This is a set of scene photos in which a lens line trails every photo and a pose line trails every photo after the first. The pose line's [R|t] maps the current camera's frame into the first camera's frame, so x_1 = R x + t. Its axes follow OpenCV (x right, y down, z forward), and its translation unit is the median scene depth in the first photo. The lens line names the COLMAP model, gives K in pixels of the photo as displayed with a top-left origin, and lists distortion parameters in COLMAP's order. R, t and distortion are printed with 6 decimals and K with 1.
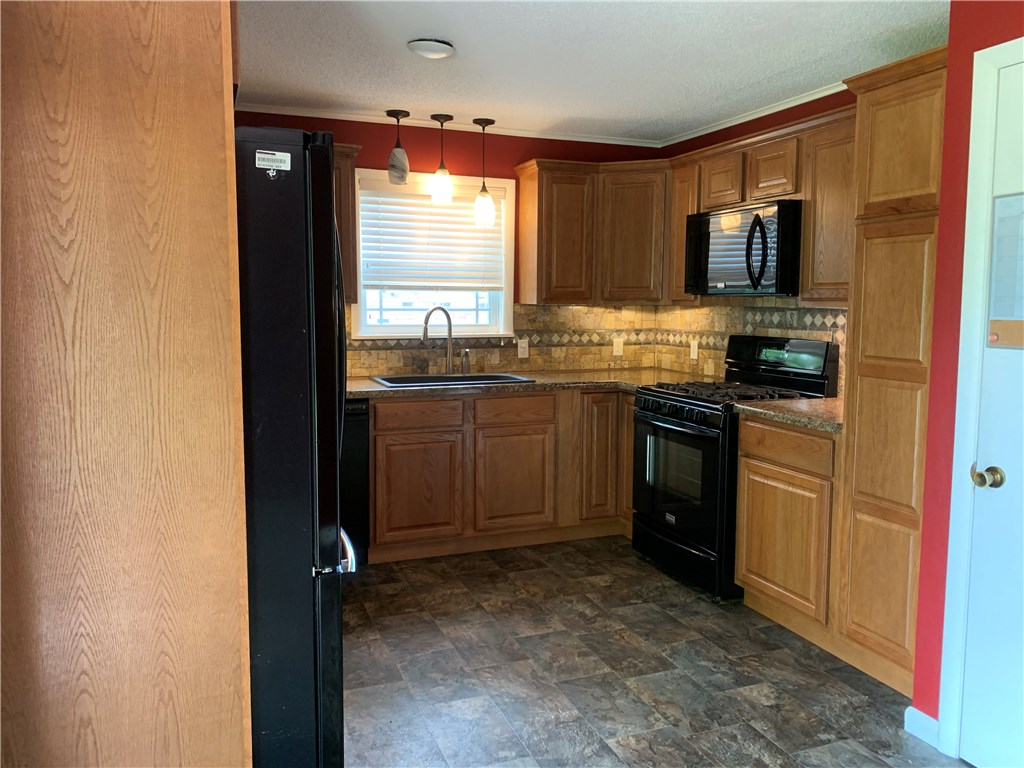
lens RADIAL K [[787.8, 0, 502.7], [0, 787.8, 362.1], [0, 0, 1]] dist [0.055052, -0.058862]
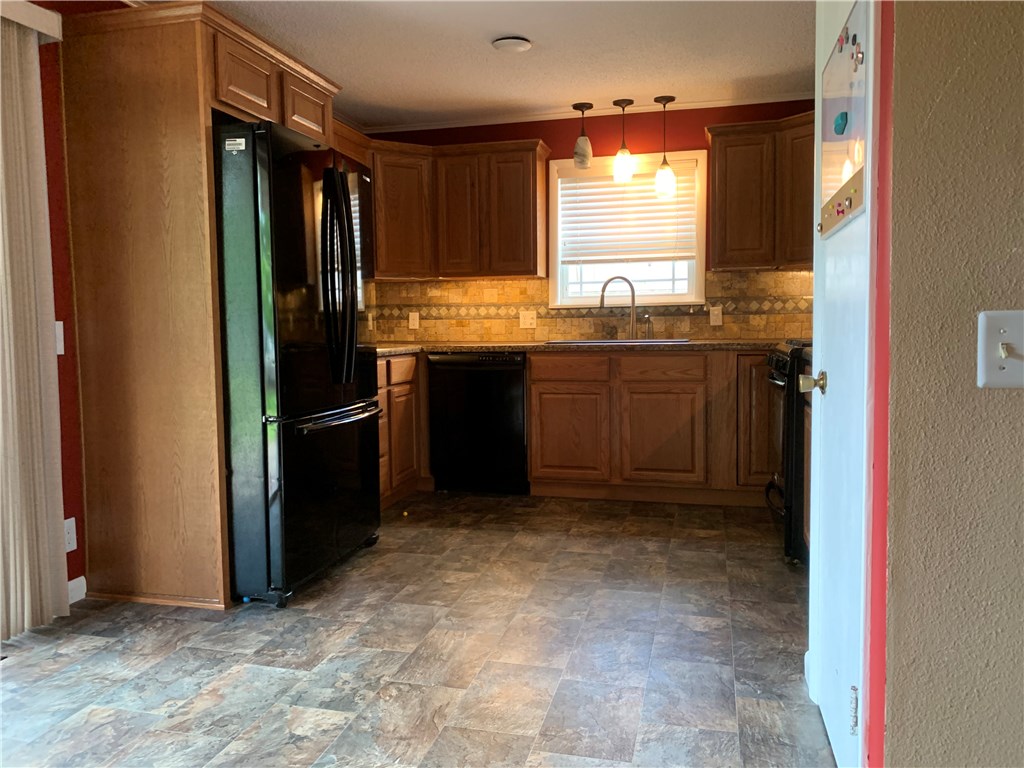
lens RADIAL K [[787.8, 0, 496.3], [0, 787.8, 371.0], [0, 0, 1]] dist [0.055052, -0.058862]
pose [[0.796686, 0.017229, -0.604148, 0.446219], [-0.028961, 0.999534, -0.009686, 0.076019], [0.603699, 0.025214, 0.796813, 0.030144]]
